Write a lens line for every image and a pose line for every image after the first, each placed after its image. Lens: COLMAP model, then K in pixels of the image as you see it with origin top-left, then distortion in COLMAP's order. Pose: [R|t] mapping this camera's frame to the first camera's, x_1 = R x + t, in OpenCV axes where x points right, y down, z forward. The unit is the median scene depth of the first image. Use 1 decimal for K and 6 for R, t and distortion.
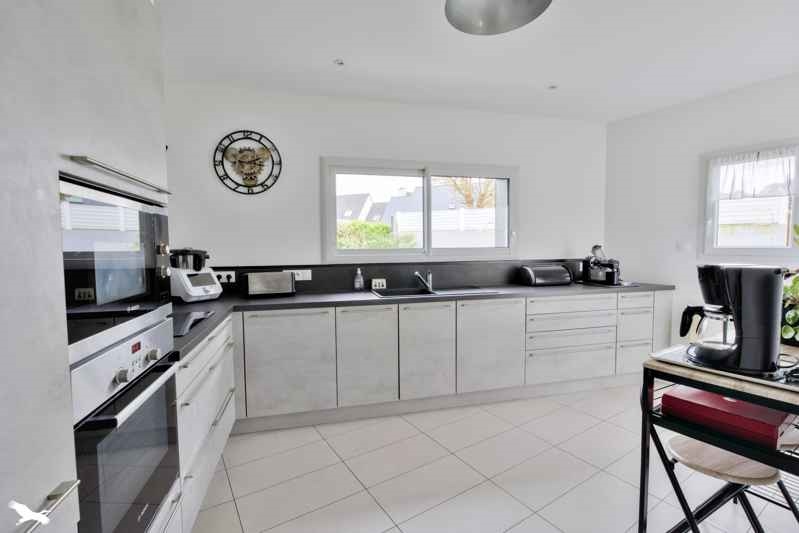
lens RADIAL K [[369.8, 0, 399.5], [0, 369.8, 266.5], [0, 0, 1]] dist [-0.000377, -0.000156]
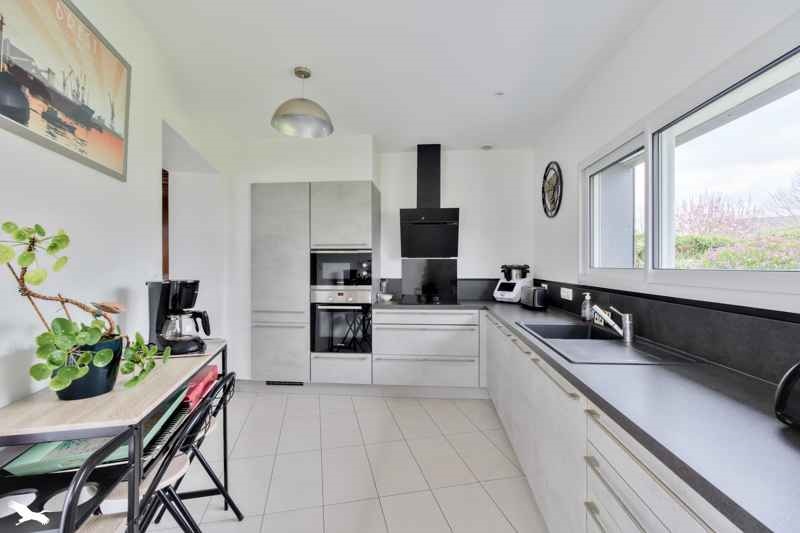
lens RADIAL K [[370.3, 0, 400.0], [0, 370.3, 266.5], [0, 0, 1]] dist [-0.000377, -0.000156]
pose [[-0.333706, 0.011809, -0.942603, 0.749885], [-0.051205, 0.998218, 0.030634, -0.052804], [0.941285, 0.058489, -0.332507, 0.893397]]
